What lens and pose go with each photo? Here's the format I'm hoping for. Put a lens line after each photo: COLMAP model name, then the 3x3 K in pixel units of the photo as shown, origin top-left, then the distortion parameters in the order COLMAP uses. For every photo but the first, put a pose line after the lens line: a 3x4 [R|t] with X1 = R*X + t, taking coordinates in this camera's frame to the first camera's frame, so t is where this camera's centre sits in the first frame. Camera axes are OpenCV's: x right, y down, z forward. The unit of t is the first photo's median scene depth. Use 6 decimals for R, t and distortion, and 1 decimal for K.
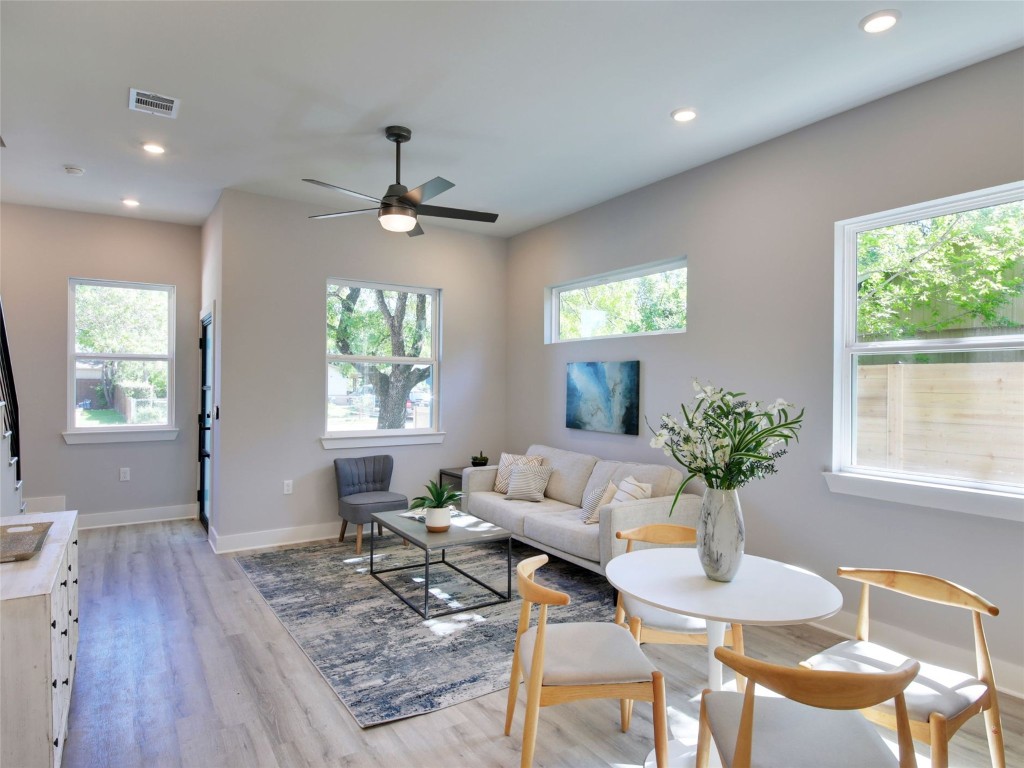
lens RADIAL K [[572.0, 0, 508.7], [0, 572.0, 384.1], [0, 0, 1]] dist [0.068001, -0.060683]
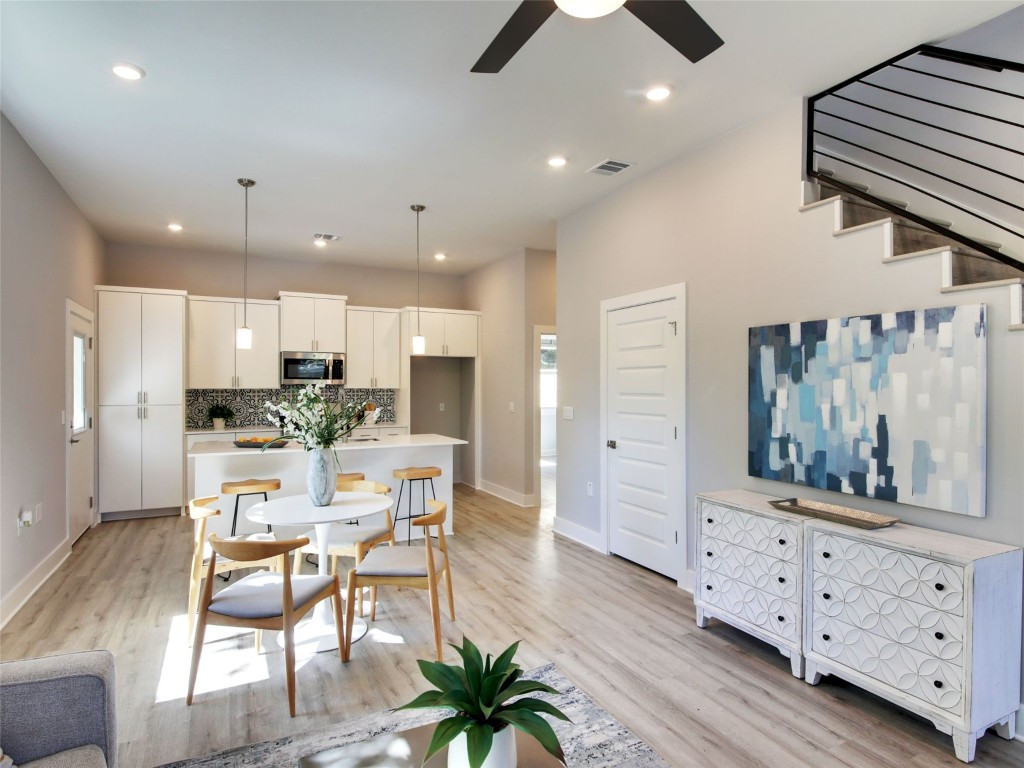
lens RADIAL K [[572.0, 0, 508.7], [0, 572.0, 384.1], [0, 0, 1]] dist [0.068001, -0.060683]
pose [[-0.990791, -0.010547, 0.134990, -0.142284], [-0.010704, 0.999943, -0.000439, -0.000267], [-0.134978, -0.001880, -0.990847, 1.020619]]
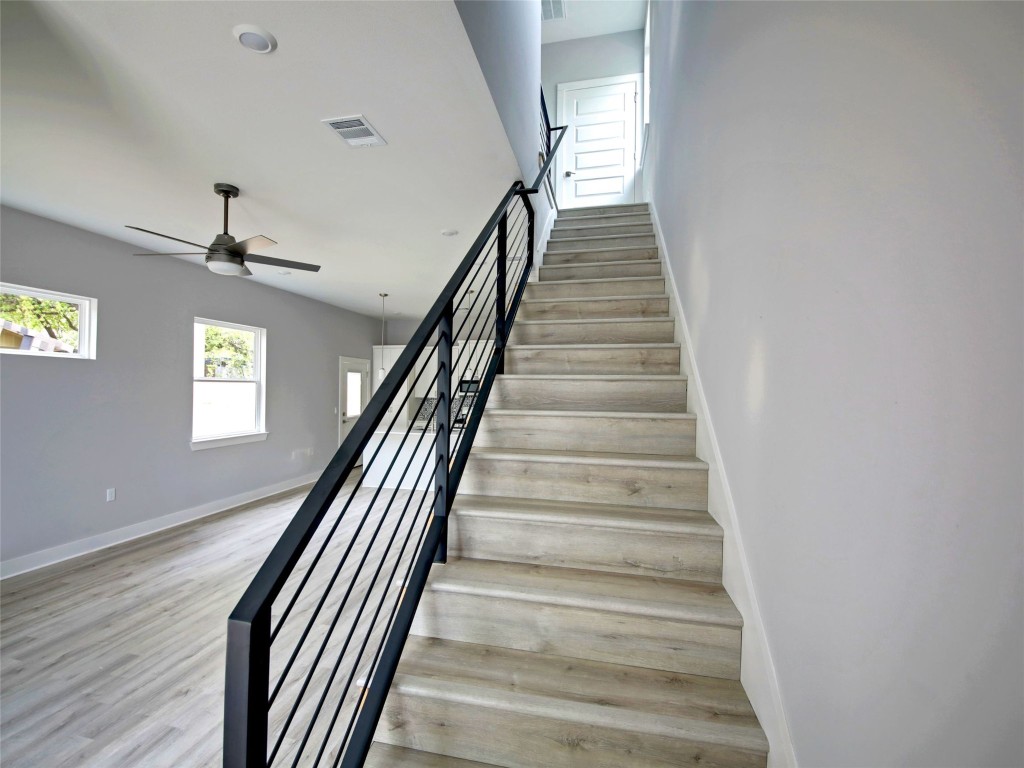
lens RADIAL K [[459.9, 0, 512.0], [0, 459.9, 384.0], [0, 0, 1]] dist [-0.040081, -0.000144]
pose [[-0.702245, -0.014262, 0.711792, -0.886834], [-0.020386, 0.999792, -0.000080, -0.045695], [-0.711643, -0.014566, -0.702390, 0.883284]]
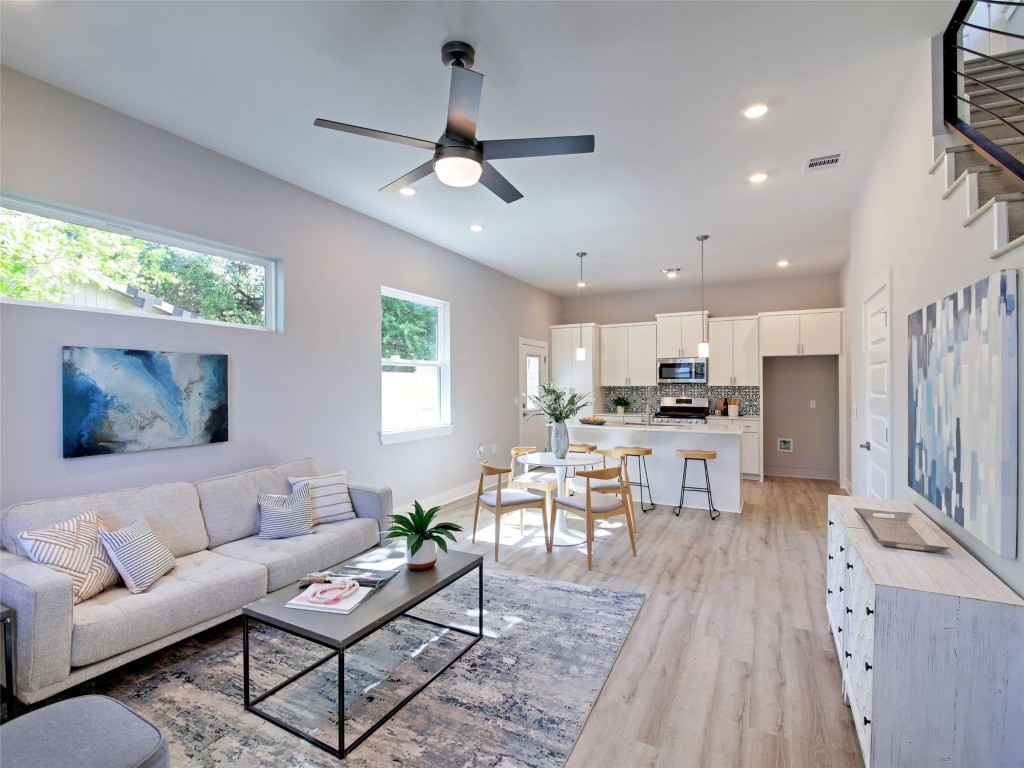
lens RADIAL K [[487.1, 0, 502.5], [0, 487.1, 383.3], [0, 0, 1]] dist [0.001898, -0.000031]
pose [[-0.464665, -0.006783, 0.885461, -0.575281], [-0.001123, 0.999974, 0.007071, -0.003659], [-0.885486, 0.002291, -0.464661, 0.905187]]
